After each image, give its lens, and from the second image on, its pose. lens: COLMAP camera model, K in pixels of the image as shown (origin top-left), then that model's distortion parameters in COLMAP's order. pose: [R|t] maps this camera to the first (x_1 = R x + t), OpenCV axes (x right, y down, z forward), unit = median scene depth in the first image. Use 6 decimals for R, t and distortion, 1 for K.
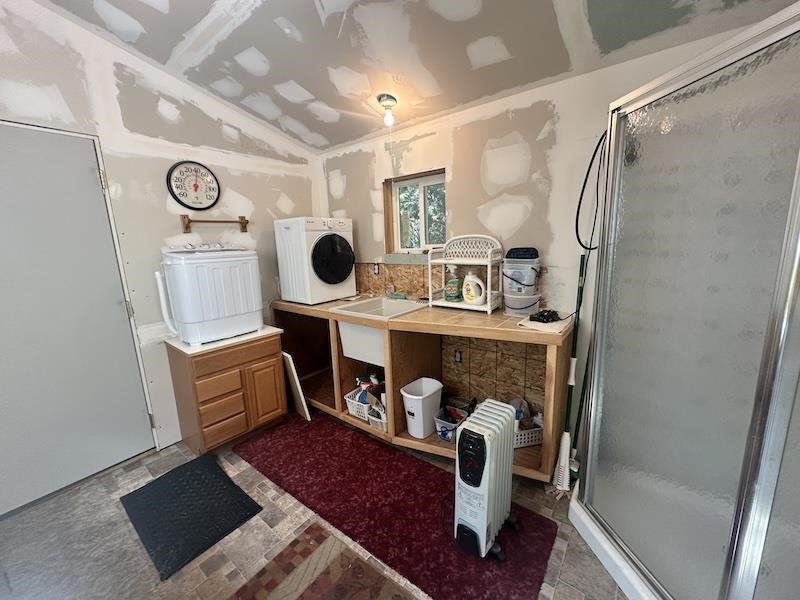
lens RADIAL K [[317.6, 0, 400.3], [0, 317.6, 301.5], [0, 0, 1]] dist [-0.001817, 0.000309]
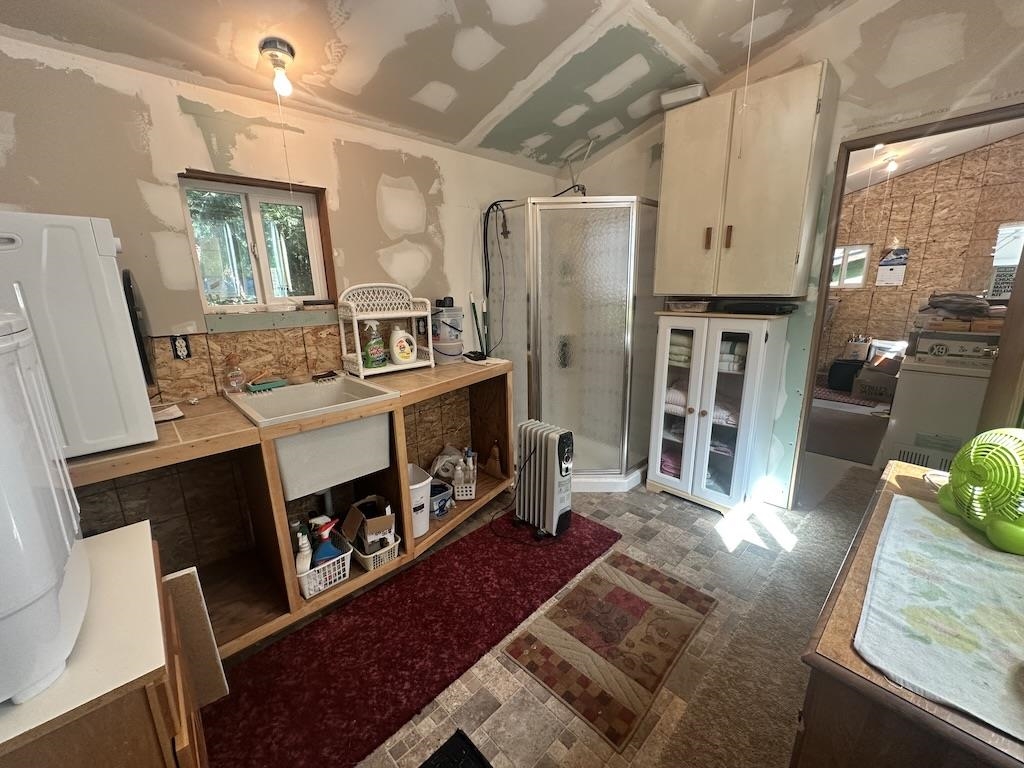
lens RADIAL K [[406.5, 0, 511.4], [0, 406.5, 386.1], [0, 0, 1]] dist [-0.001817, 0.000309]
pose [[0.138500, -0.203184, 0.969296, -0.859884], [0.203191, 0.963737, 0.172985, -0.067577], [-0.969294, 0.172994, 0.174763, 0.552915]]
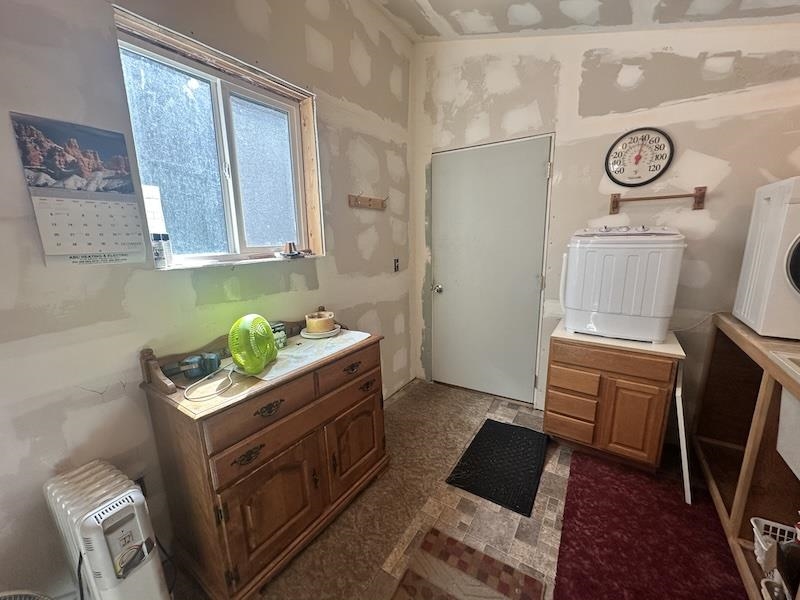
lens RADIAL K [[317.6, 0, 399.9], [0, 317.6, 301.5], [0, 0, 1]] dist [-0.001817, 0.000309]
pose [[0.087865, 0.234362, -0.968171, 0.236303], [-0.173729, 0.960639, 0.216772, -0.071499], [0.980866, 0.149153, 0.125123, 0.350915]]
